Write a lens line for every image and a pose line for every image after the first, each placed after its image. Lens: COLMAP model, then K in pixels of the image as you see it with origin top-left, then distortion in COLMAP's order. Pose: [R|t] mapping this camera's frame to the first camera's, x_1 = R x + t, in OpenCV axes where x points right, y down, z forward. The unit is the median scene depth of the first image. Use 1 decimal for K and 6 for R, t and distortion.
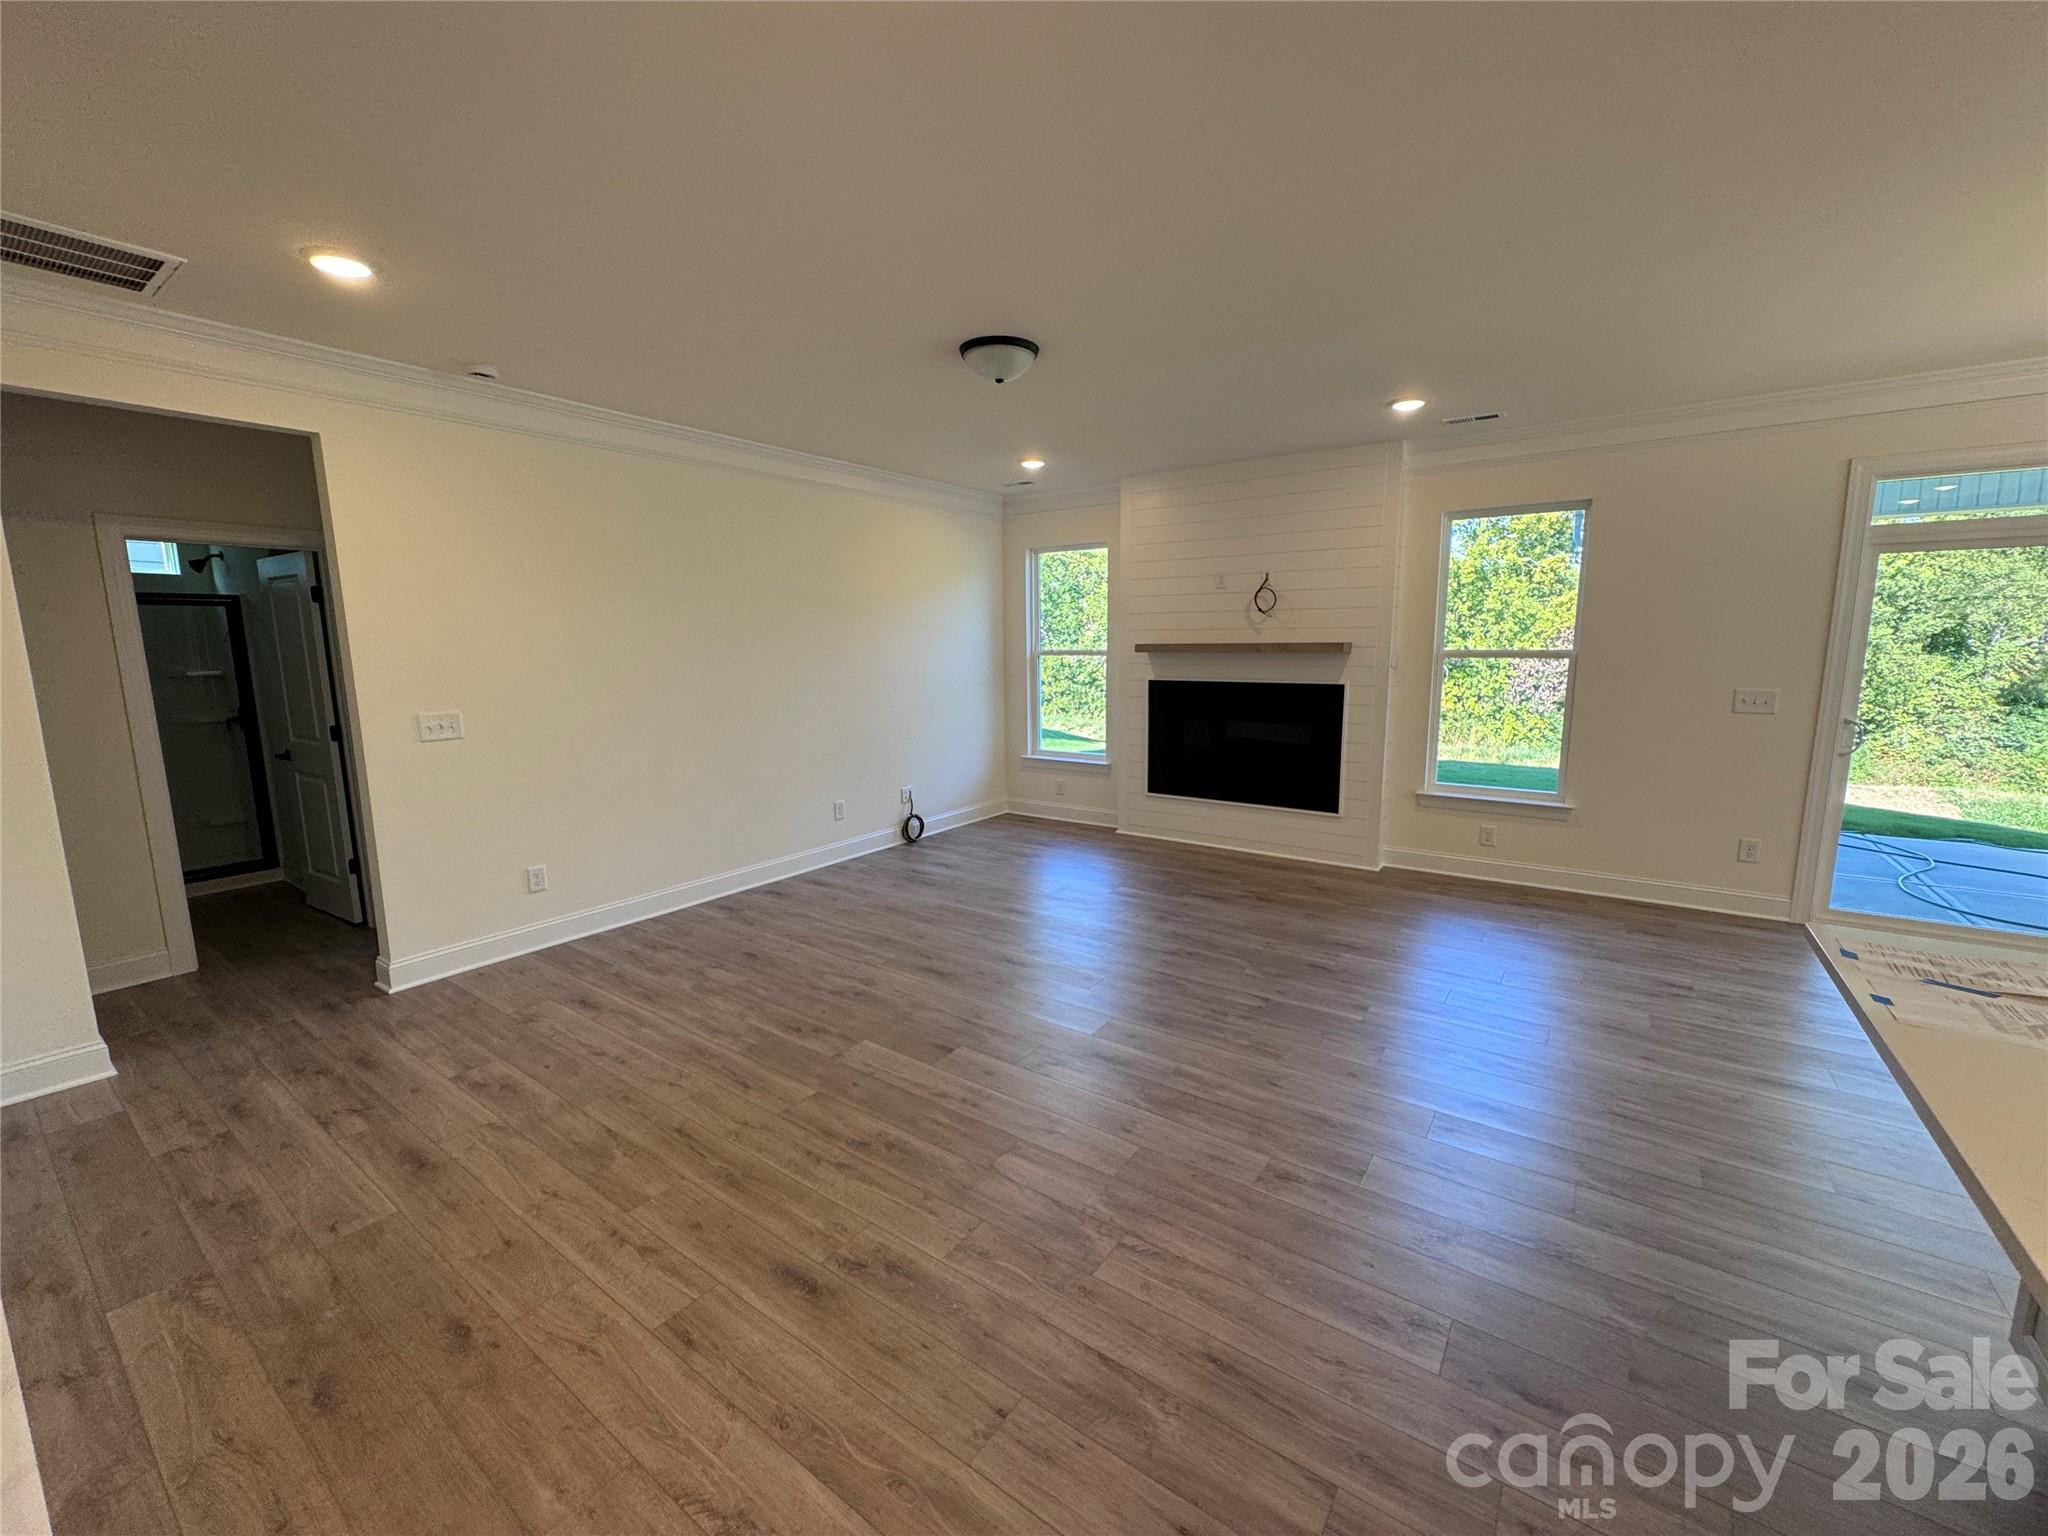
lens RADIAL K [[818.2, 0, 1023.7], [0, 818.2, 763.8], [0, 0, 1]] dist [-0.002383, -0.001643]
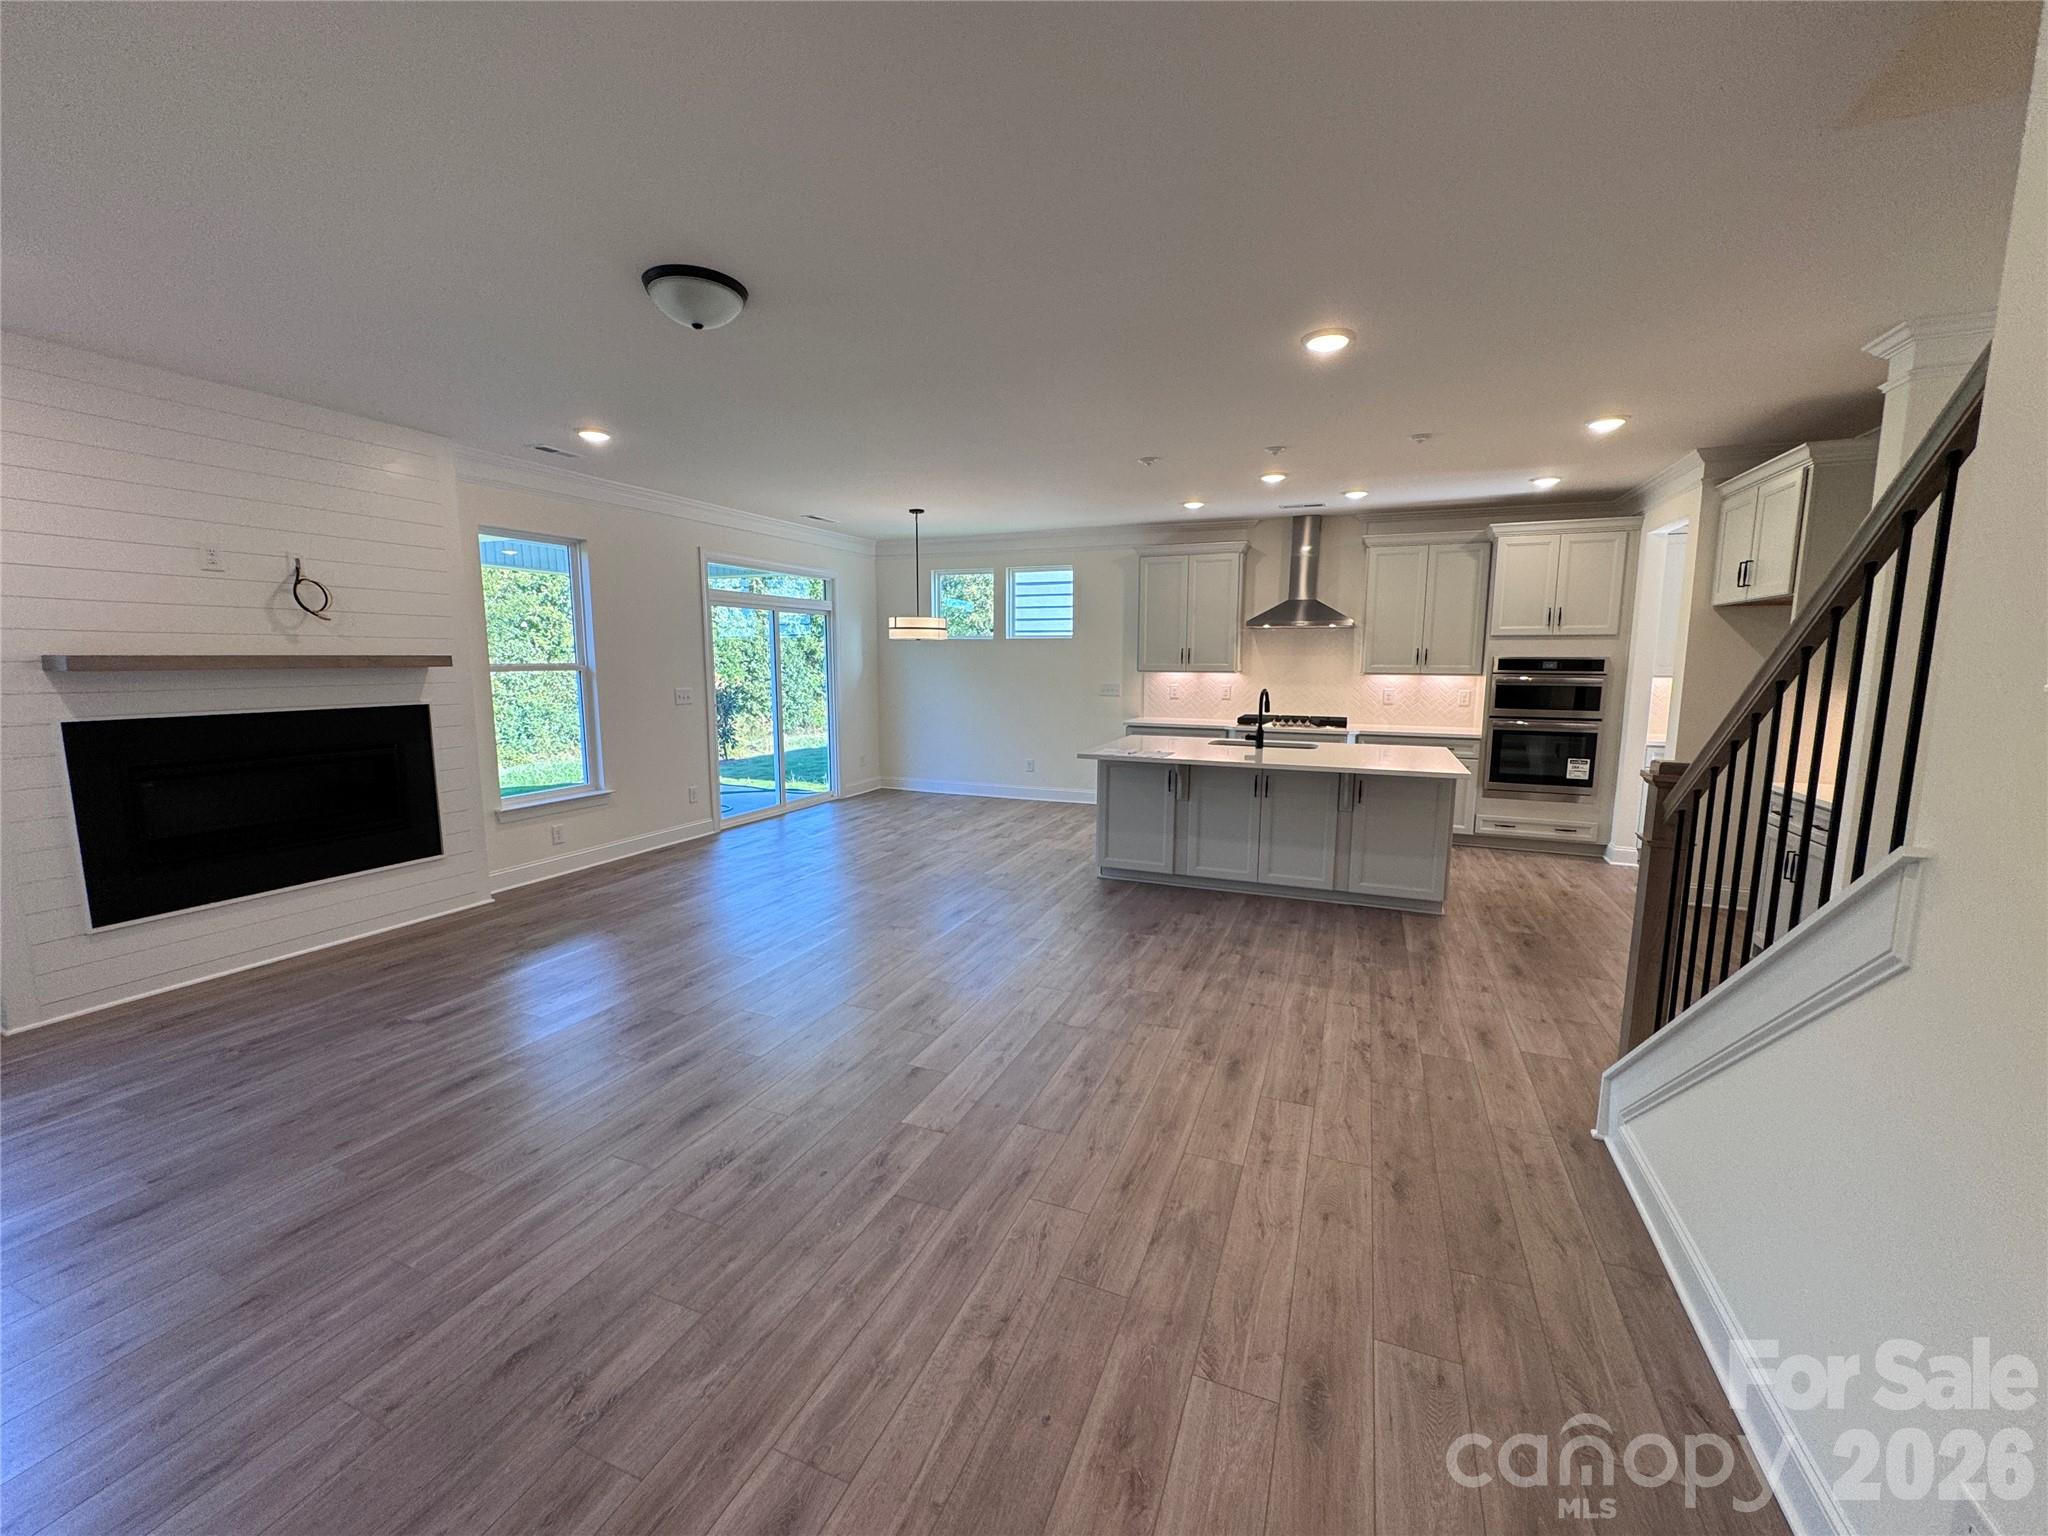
lens RADIAL K [[818.2, 0, 1020.1], [0, 818.2, 768.5], [0, 0, 1]] dist [-0.002383, -0.001643]
pose [[-0.222659, -0.124526, 0.966911, -1.189530], [0.142682, 0.976966, 0.158678, -0.160524], [-0.964399, 0.173292, -0.199763, 1.189236]]
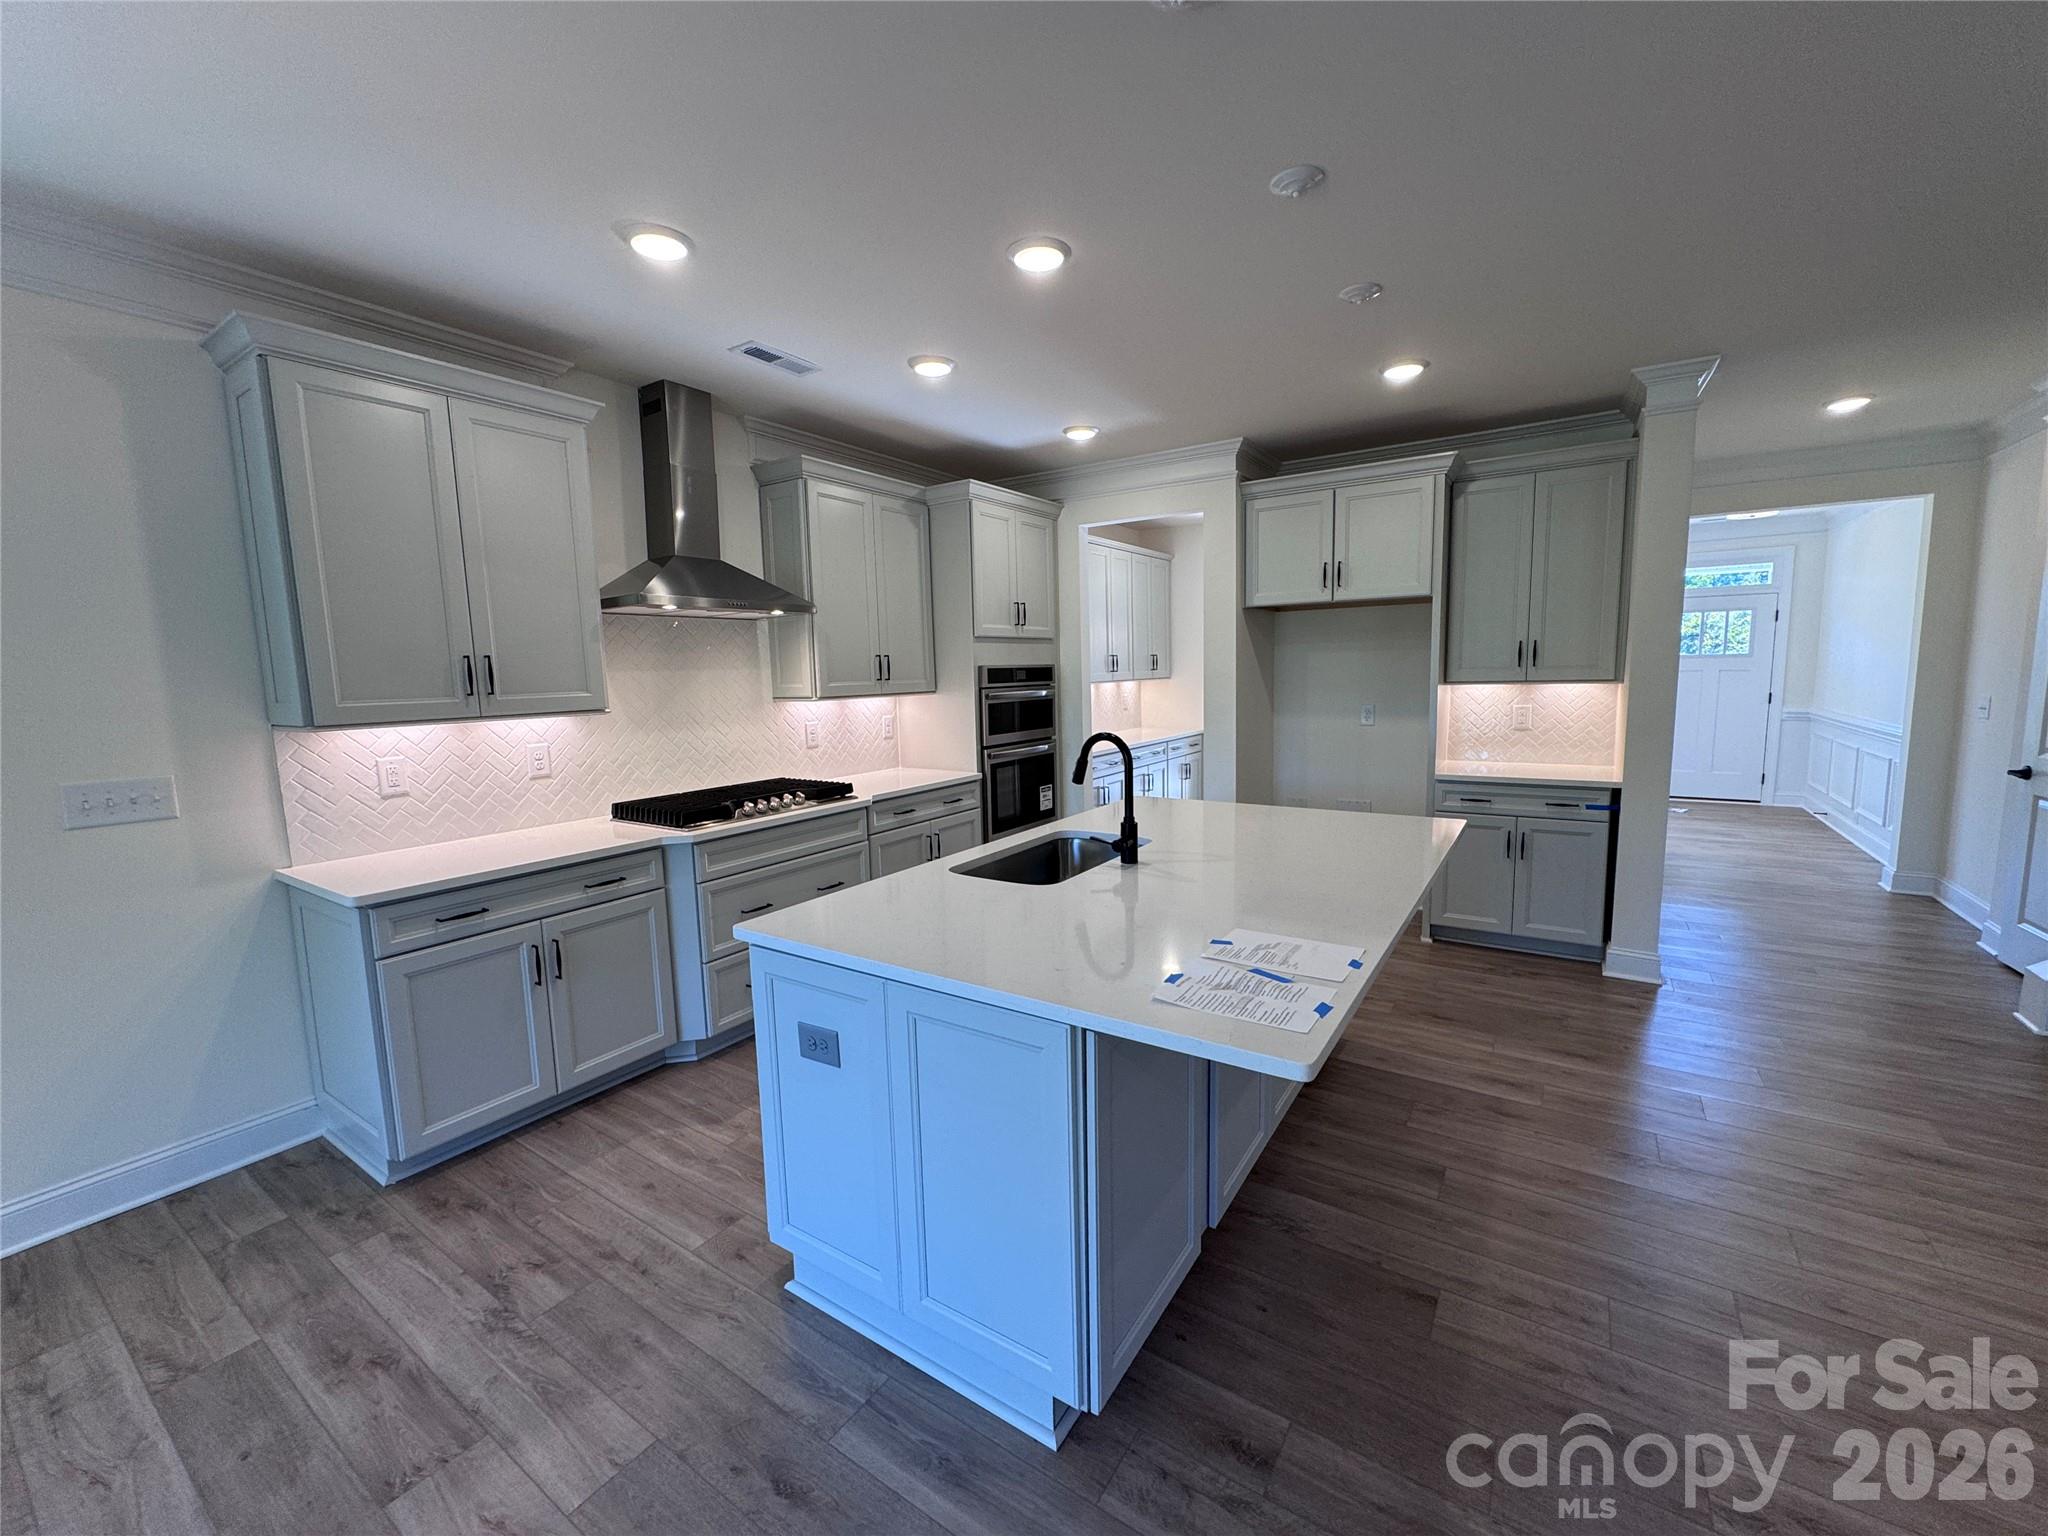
lens RADIAL K [[818.2, 0, 1022.6], [0, 818.2, 771.9], [0, 0, 1]] dist [-0.002383, -0.001643]
pose [[-0.999135, 0.033195, -0.025038, 0.787982], [0.025157, 0.962071, 0.271638, -0.156892], [0.033106, 0.270774, -0.962074, 1.062857]]
